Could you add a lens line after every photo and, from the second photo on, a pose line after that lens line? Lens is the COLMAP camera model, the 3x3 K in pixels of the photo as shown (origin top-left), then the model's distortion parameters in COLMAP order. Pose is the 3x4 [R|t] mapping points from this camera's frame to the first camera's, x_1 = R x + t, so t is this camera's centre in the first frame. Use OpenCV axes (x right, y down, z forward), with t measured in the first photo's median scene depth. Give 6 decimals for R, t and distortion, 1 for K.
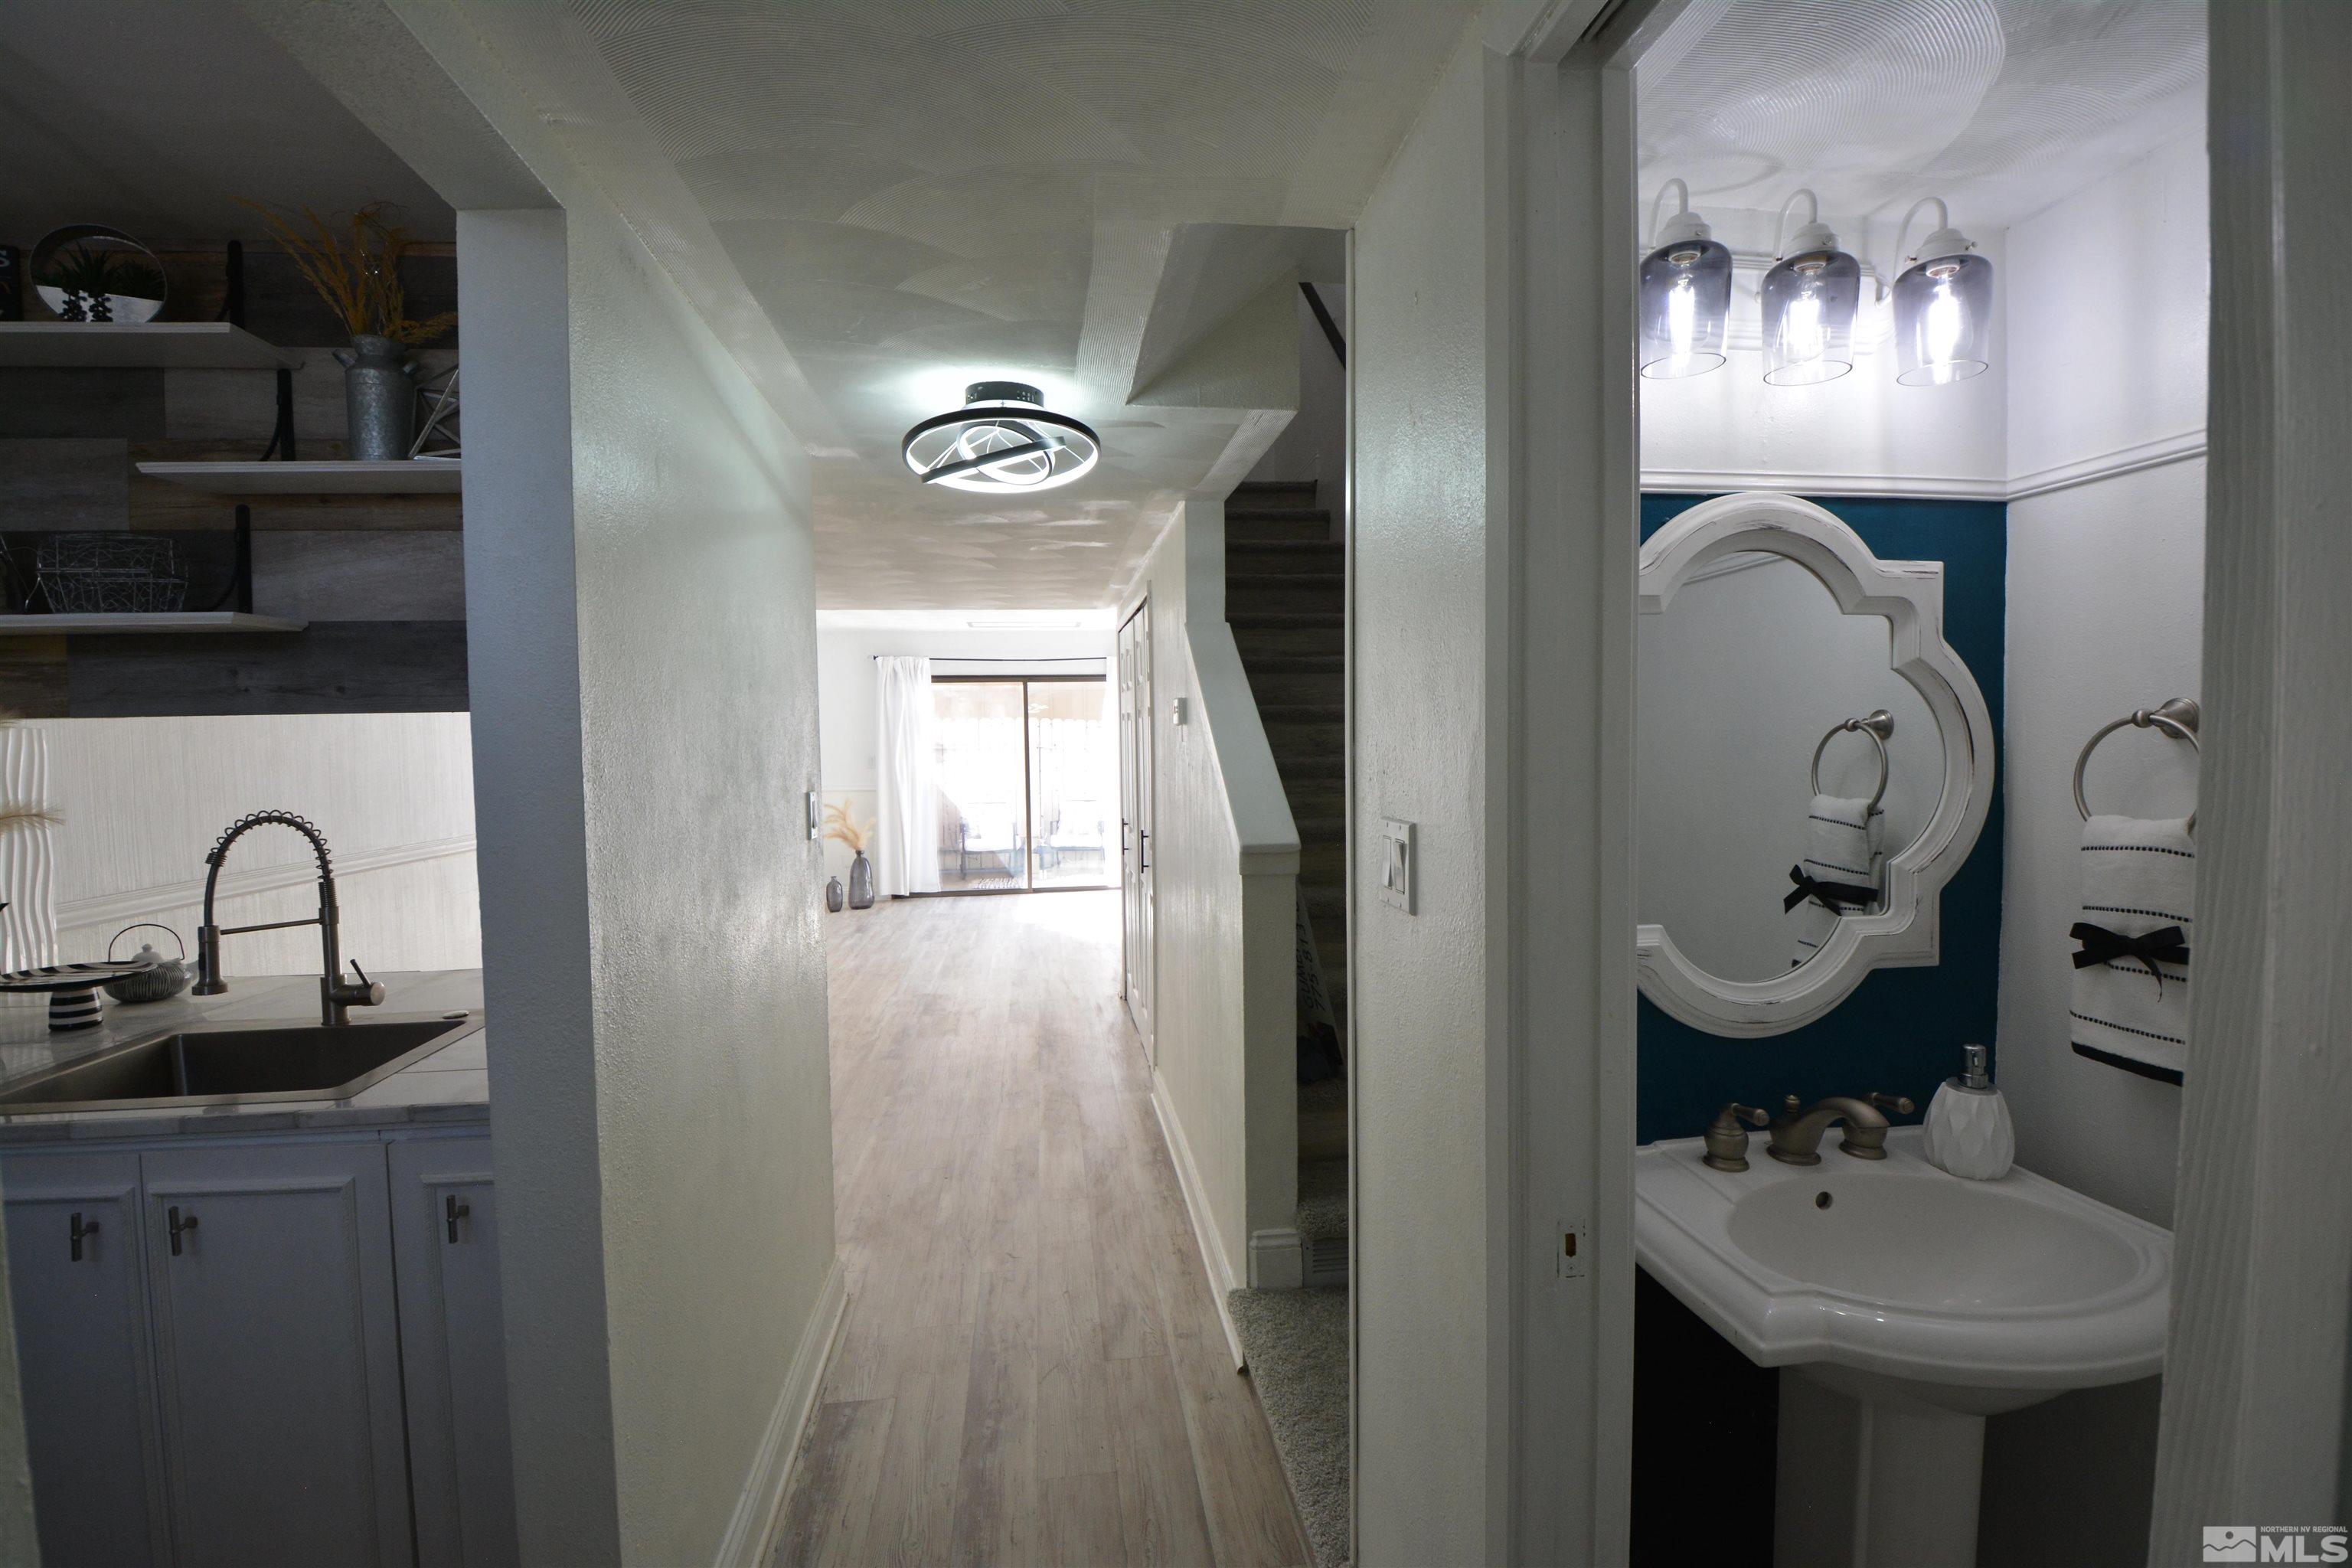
lens RADIAL K [[1040.2, 0, 1196.6], [0, 1040.2, 777.3], [0, 0, 1]] dist [-0.004508, -0.013404]
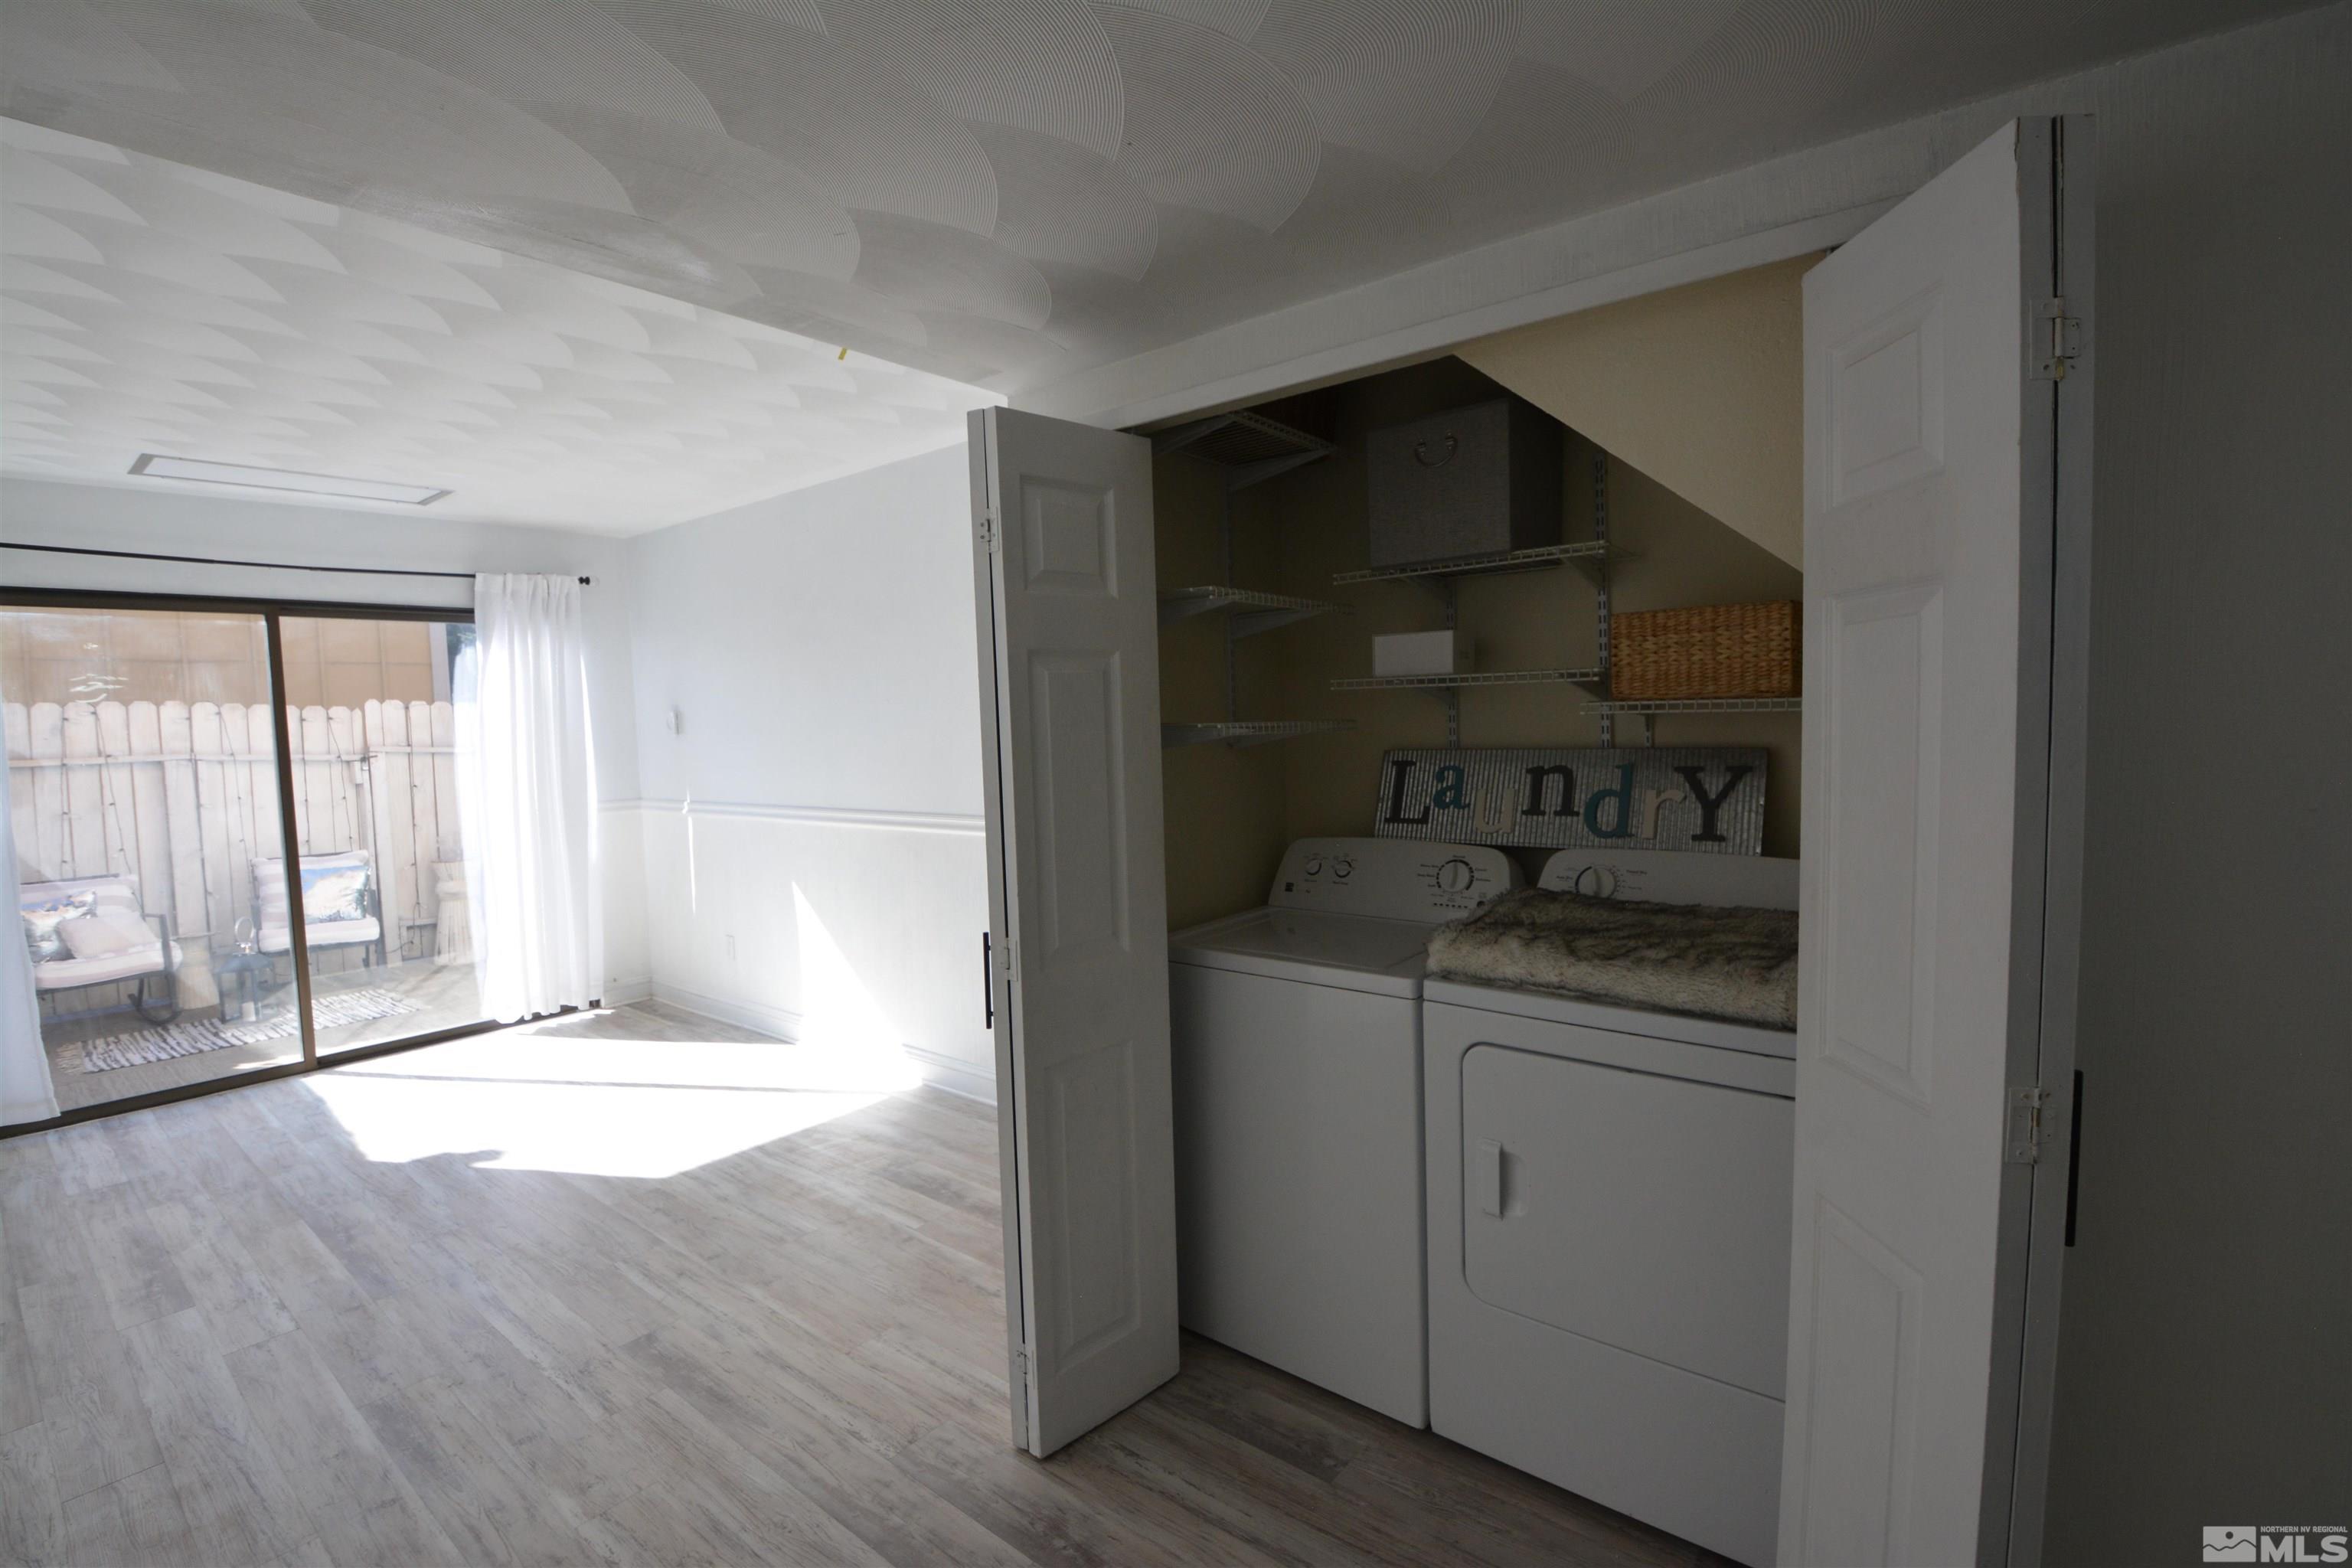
lens RADIAL K [[1040.2, 0, 1158.8], [0, 1040.2, 787.8], [0, 0, 1]] dist [-0.004508, -0.013404]
pose [[0.738086, -0.050434, 0.672819, -0.653285], [0.042268, 0.998700, 0.028493, -0.043770], [-0.673381, 0.007409, 0.739259, 1.424331]]
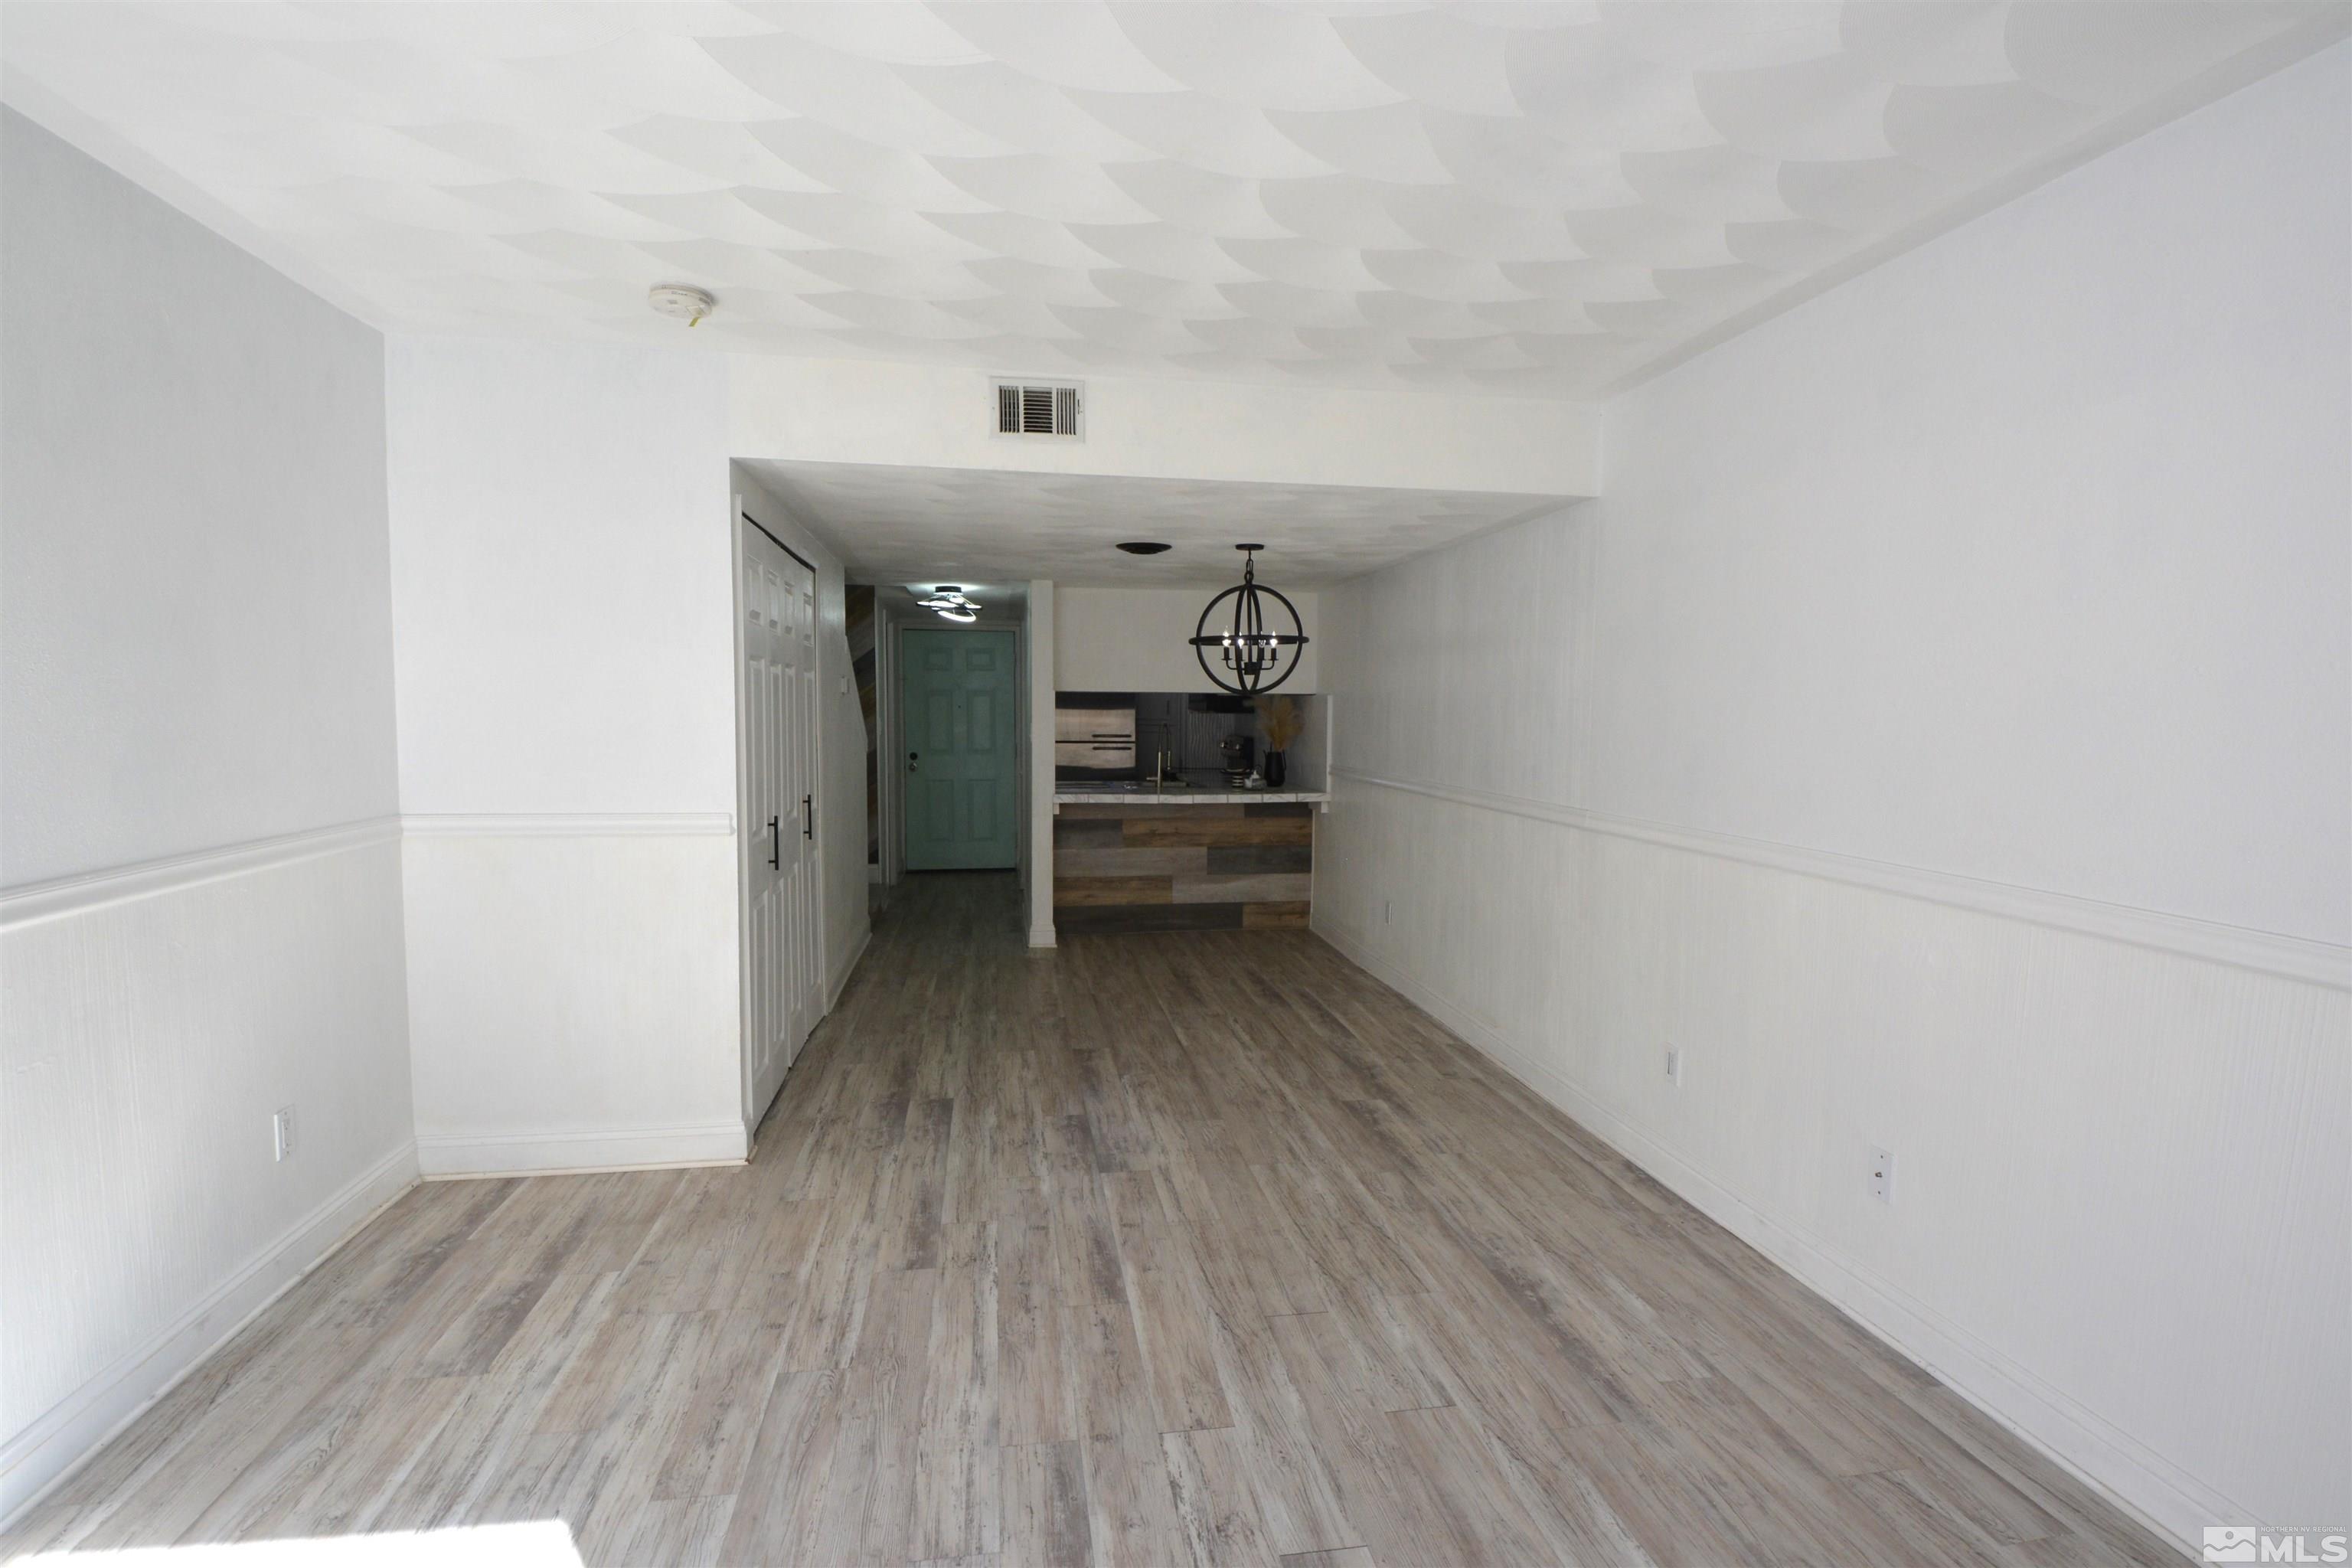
lens RADIAL K [[1105.2, 0, 1175.4], [0, 1105.2, 783.6], [0, 0, 1]] dist [0.001253, -0.000420]
pose [[-0.999865, 0.011485, -0.011755, -0.637298], [0.010140, 0.994025, 0.108678, -0.113823], [0.012933, 0.108544, -0.994007, 3.376967]]
